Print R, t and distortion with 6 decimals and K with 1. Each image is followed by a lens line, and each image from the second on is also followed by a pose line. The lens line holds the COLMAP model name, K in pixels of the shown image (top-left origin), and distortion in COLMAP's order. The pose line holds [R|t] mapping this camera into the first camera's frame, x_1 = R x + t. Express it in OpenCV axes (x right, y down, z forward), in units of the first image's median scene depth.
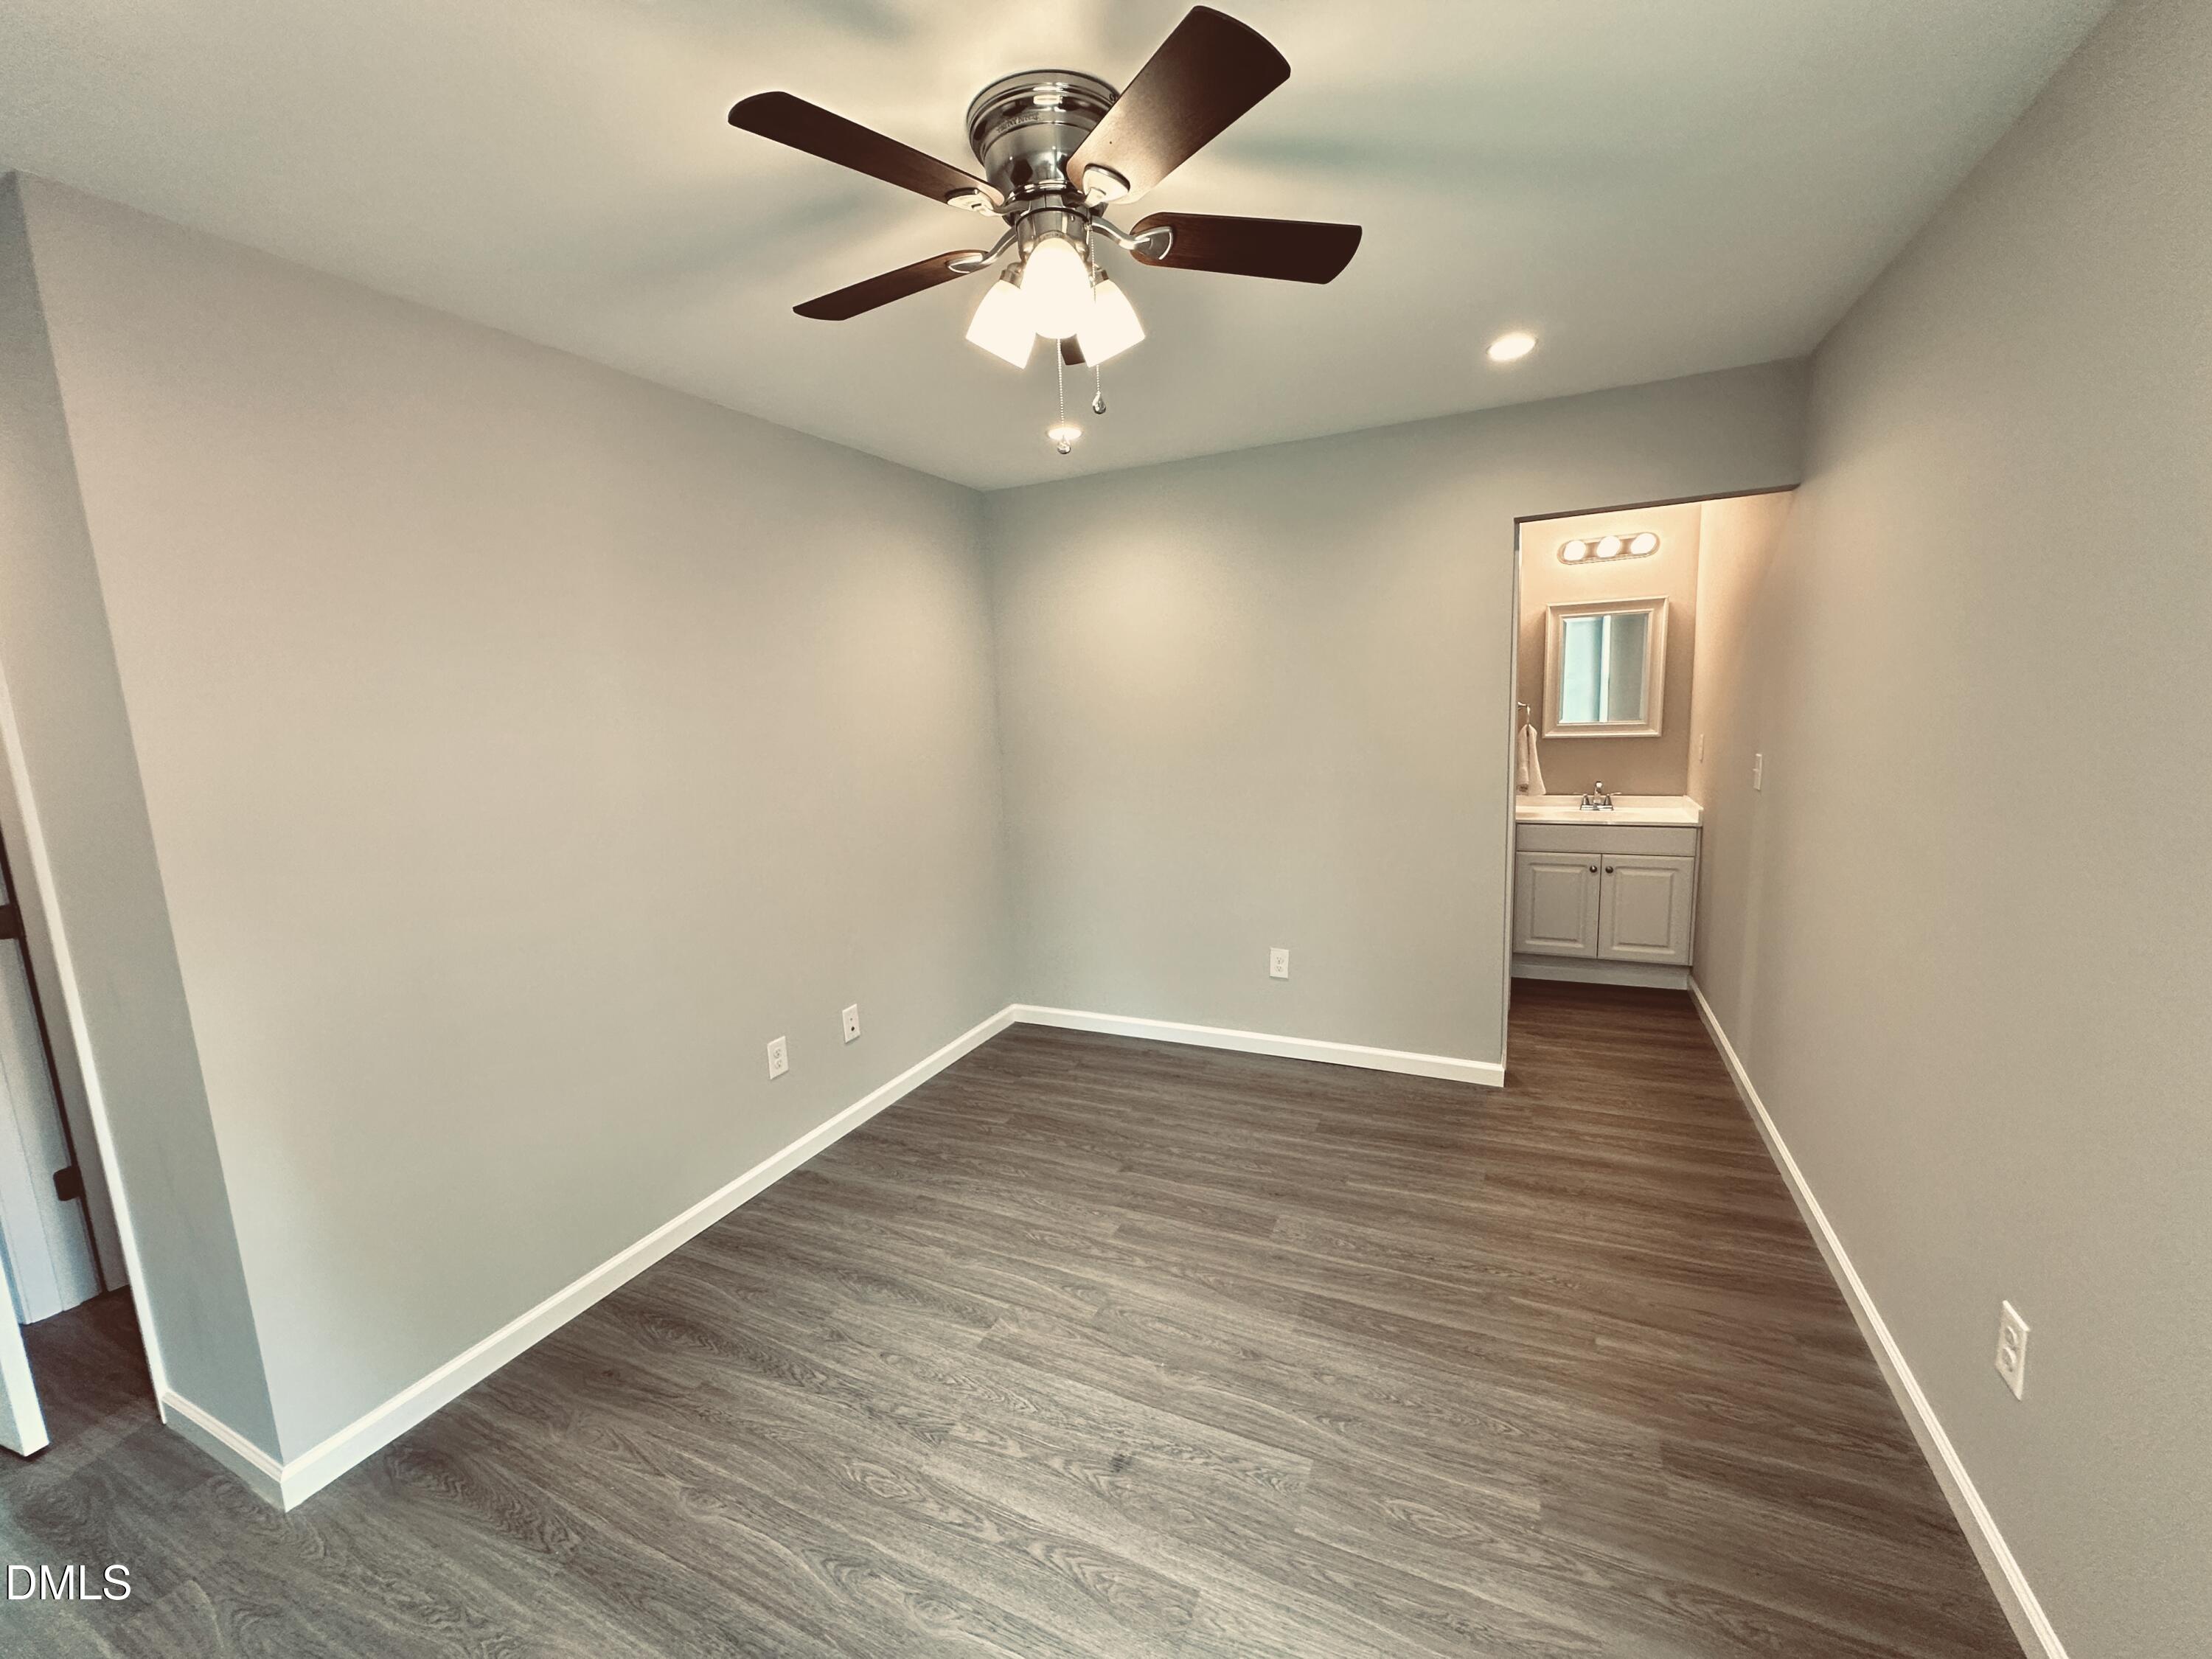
lens RADIAL K [[885.5, 0, 1106.0], [0, 885.5, 829.5], [0, 0, 1]] dist [0.000444, 0.000021]
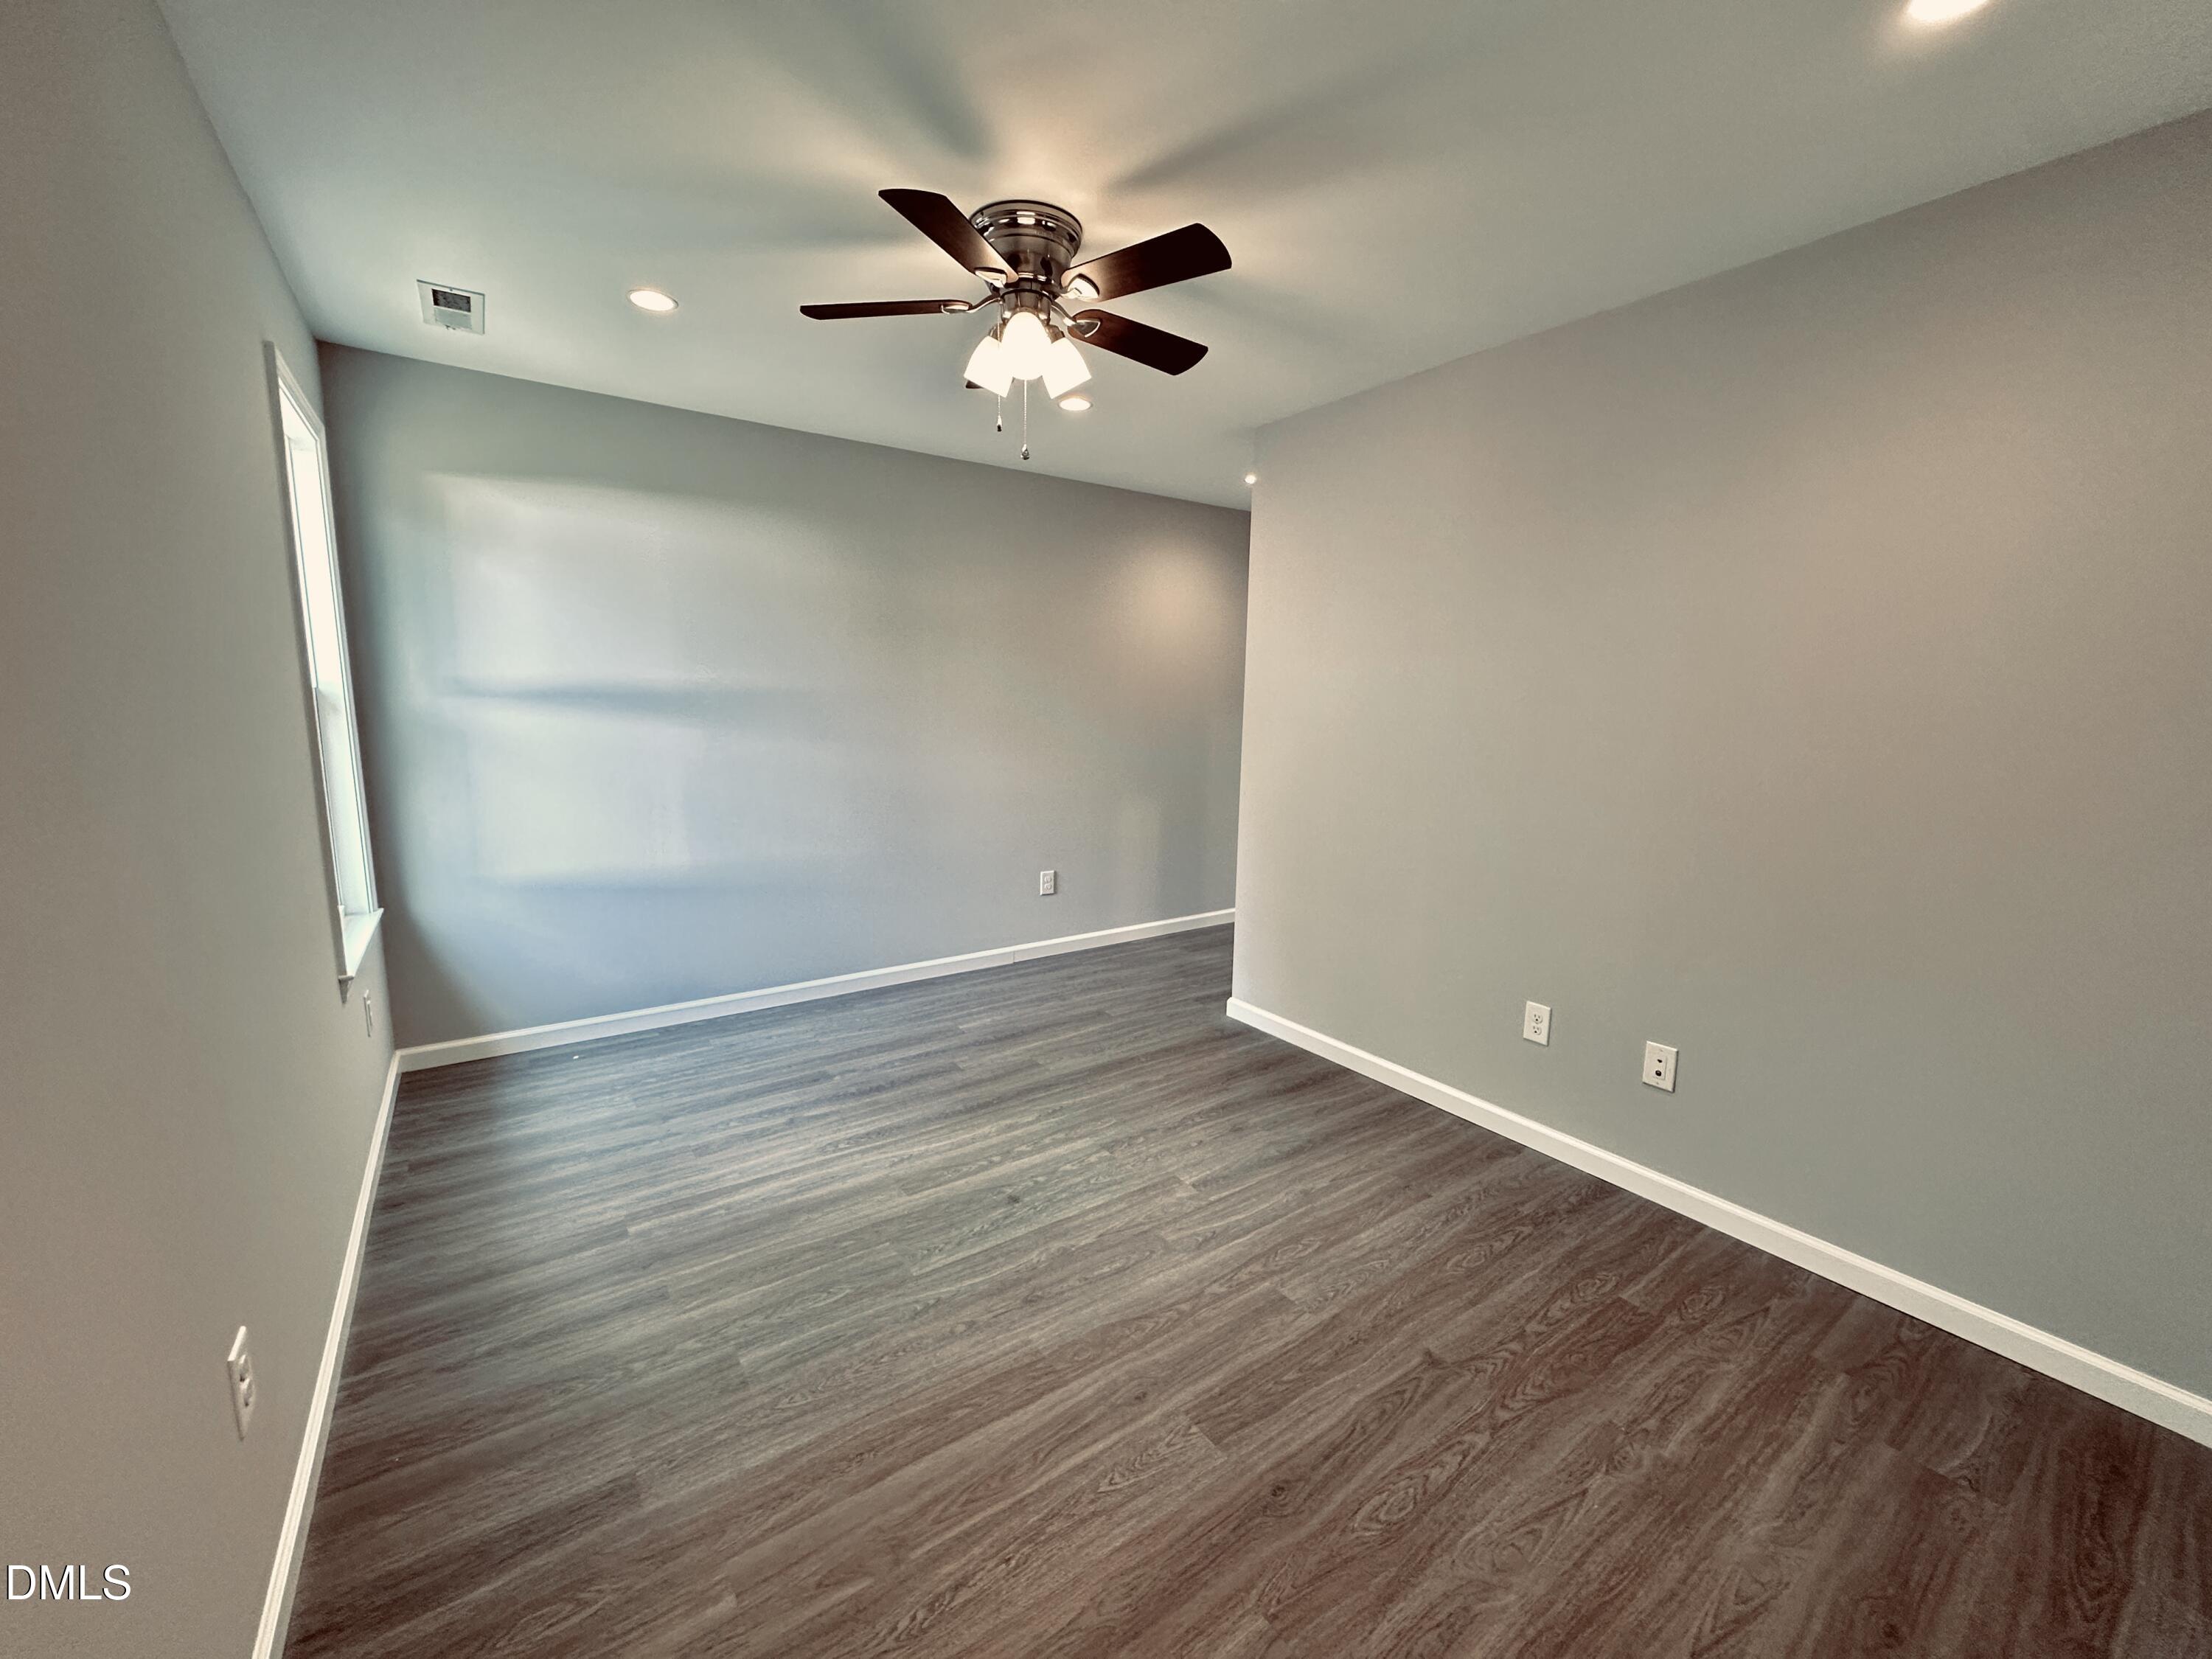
lens RADIAL K [[885.5, 0, 1106.0], [0, 885.5, 829.5], [0, 0, 1]] dist [0.000444, 0.000021]
pose [[-0.498672, 0.165063, -0.850929, 0.825065], [-0.122134, 0.958526, 0.257509, -0.165932], [0.858143, 0.232340, -0.457830, 1.313488]]
